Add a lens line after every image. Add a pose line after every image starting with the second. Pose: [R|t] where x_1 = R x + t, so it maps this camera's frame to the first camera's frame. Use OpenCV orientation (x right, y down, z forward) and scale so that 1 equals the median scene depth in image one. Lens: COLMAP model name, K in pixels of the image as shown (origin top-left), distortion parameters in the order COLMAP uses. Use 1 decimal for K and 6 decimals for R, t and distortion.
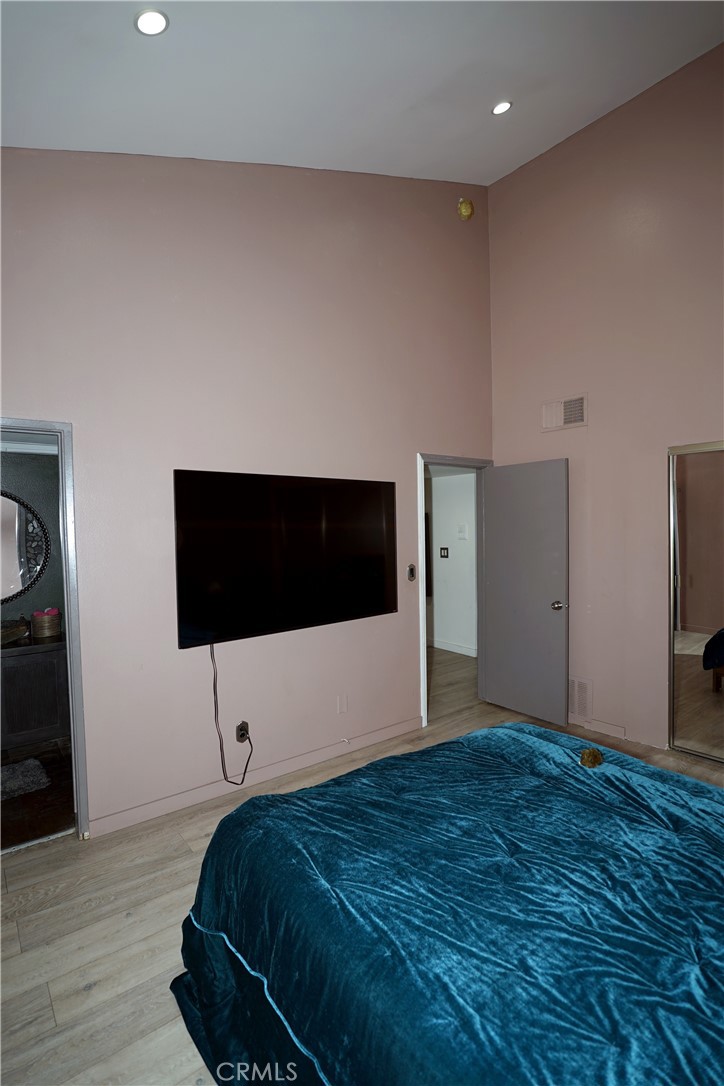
lens RADIAL K [[519.0, 0, 361.3], [0, 519.0, 544.7], [0, 0, 1]] dist [-0.037806, 0.006375]
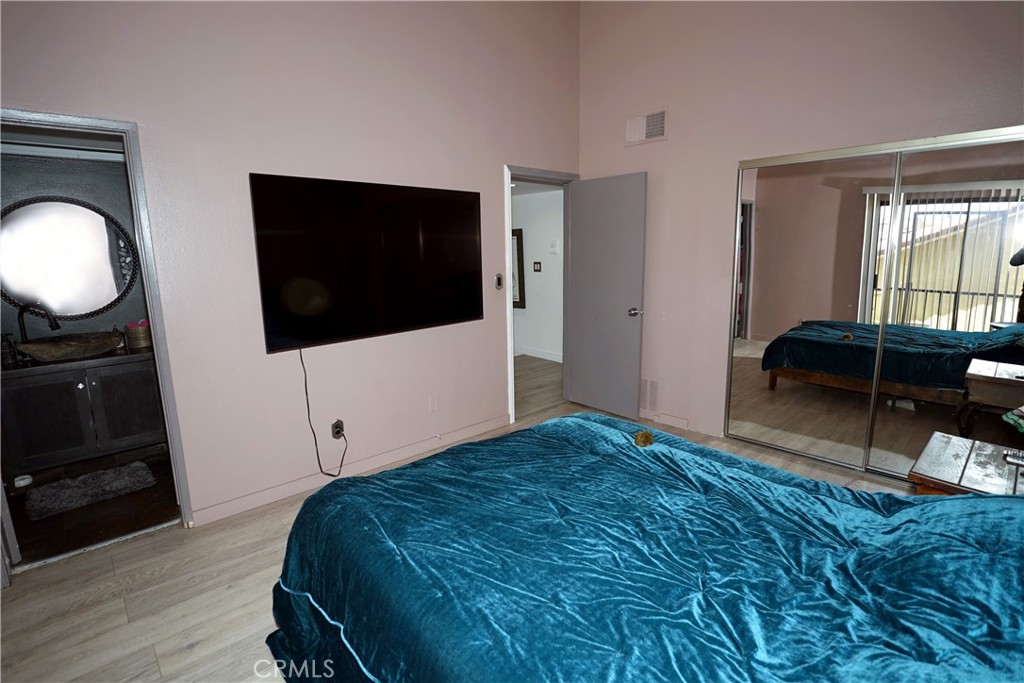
lens RADIAL K [[489.4, 0, 515.5], [0, 489.4, 341.3], [0, 0, 1]] dist [-0.037806, 0.006375]
pose [[0.996660, -0.012167, 0.080753, 0.092192], [0.000137, 0.989087, 0.147334, 0.051261], [-0.081664, -0.146831, 0.985785, -0.003577]]
